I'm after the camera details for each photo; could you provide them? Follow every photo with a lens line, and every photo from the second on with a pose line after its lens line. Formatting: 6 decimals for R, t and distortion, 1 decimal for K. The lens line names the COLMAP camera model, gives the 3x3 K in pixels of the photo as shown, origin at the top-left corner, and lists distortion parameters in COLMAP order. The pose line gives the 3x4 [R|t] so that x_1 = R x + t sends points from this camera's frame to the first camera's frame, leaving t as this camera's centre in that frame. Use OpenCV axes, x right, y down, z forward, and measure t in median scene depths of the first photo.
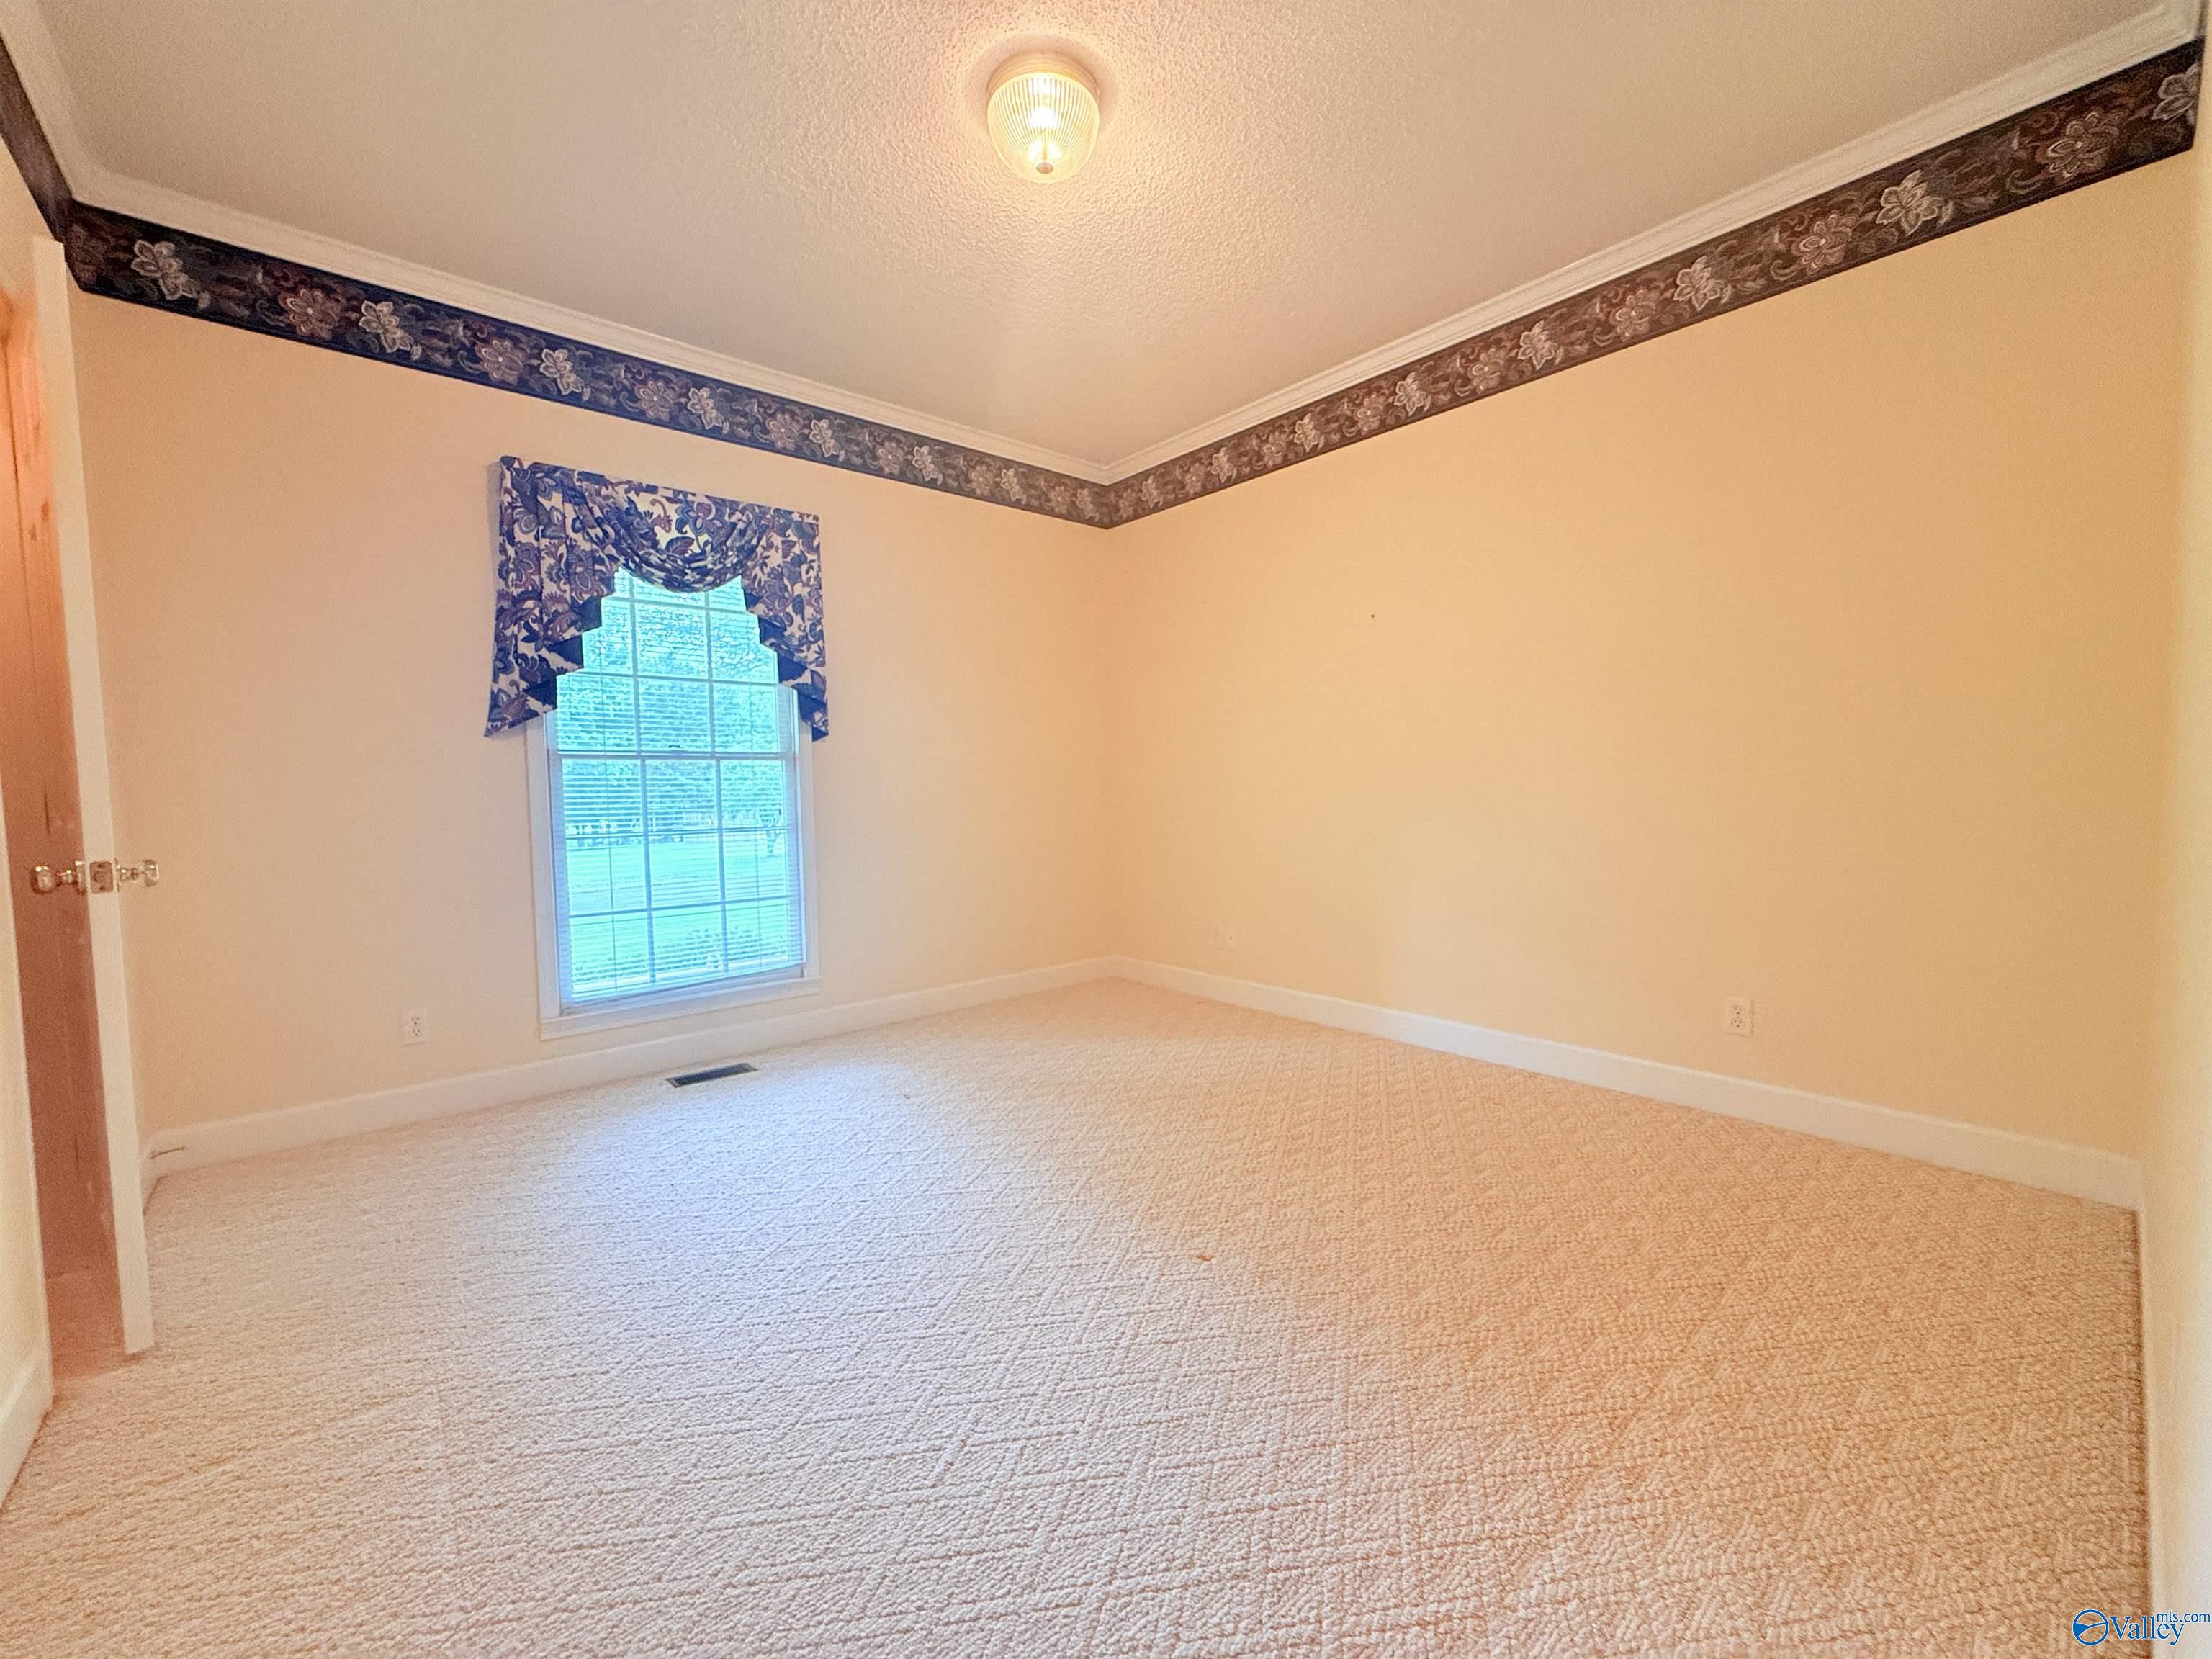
lens RADIAL K [[887.9, 0, 1103.2], [0, 887.9, 833.3], [0, 0, 1]] dist [0.001215, 0.000412]
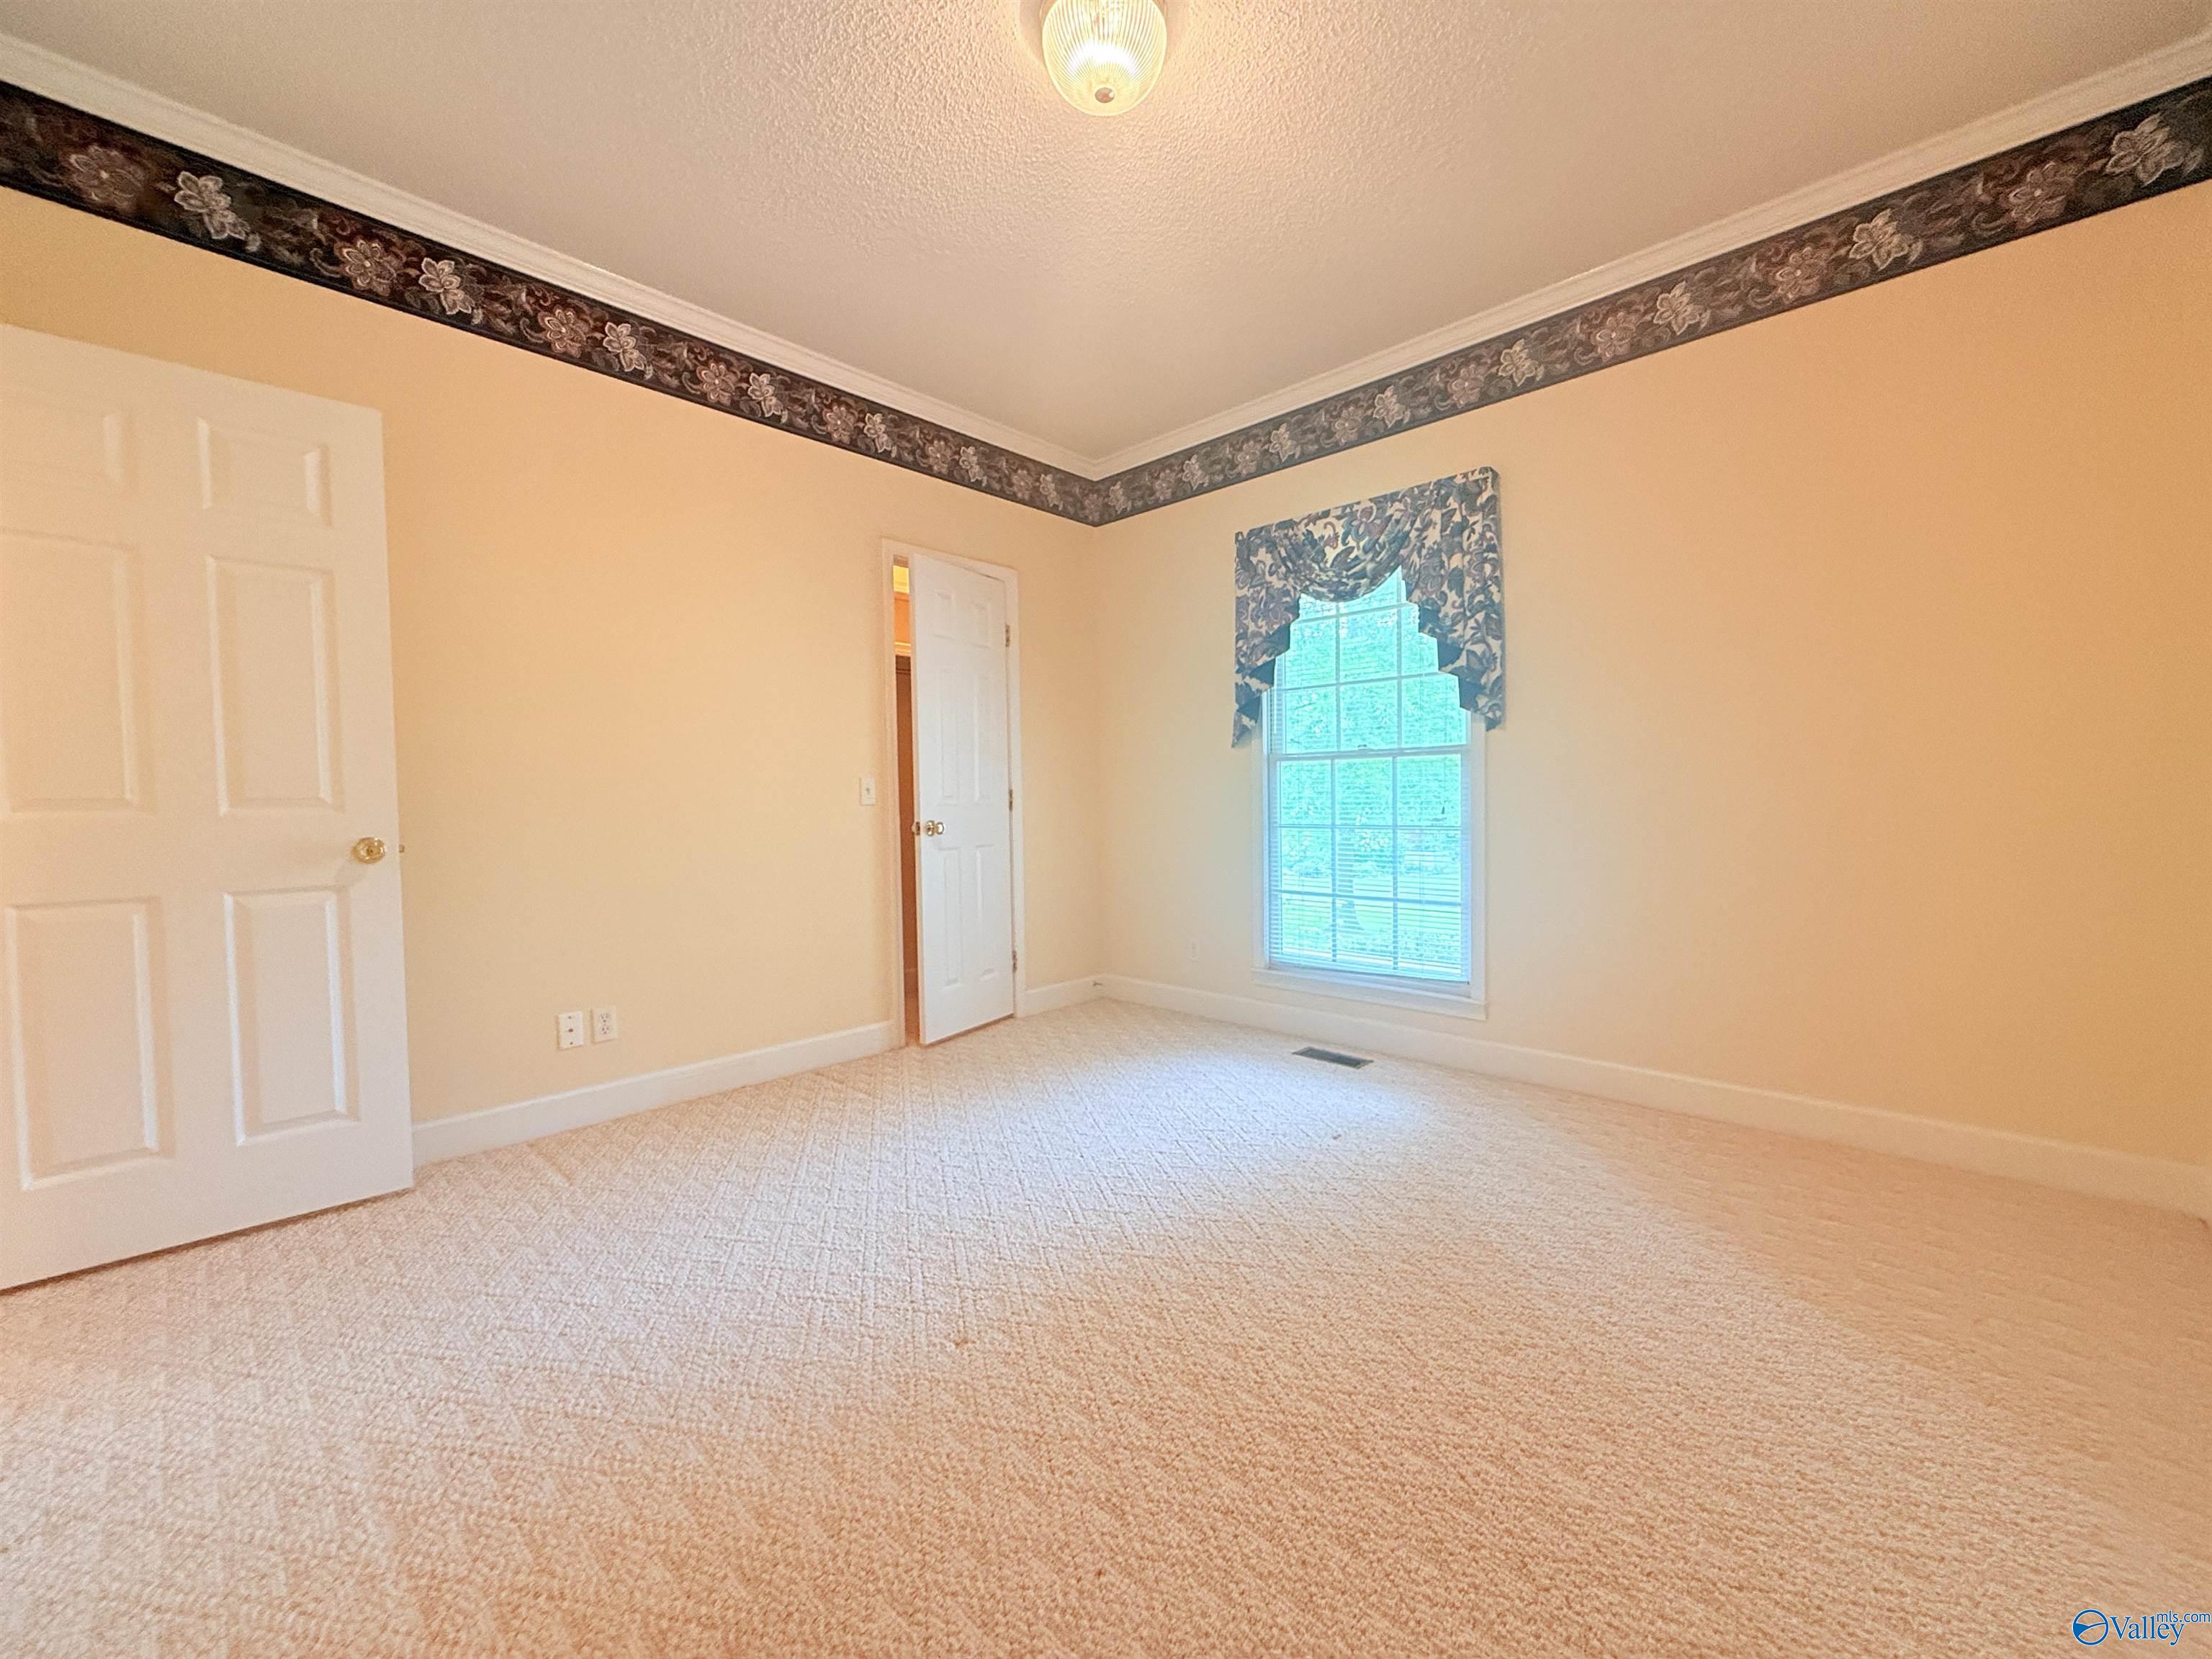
lens RADIAL K [[887.9, 0, 1103.2], [0, 887.9, 833.3], [0, 0, 1]] dist [0.001215, 0.000412]
pose [[0.088196, 0.054882, -0.994590, 0.566229], [-0.041978, 0.997799, 0.051336, -0.036275], [0.995218, 0.037223, 0.090305, 0.620598]]
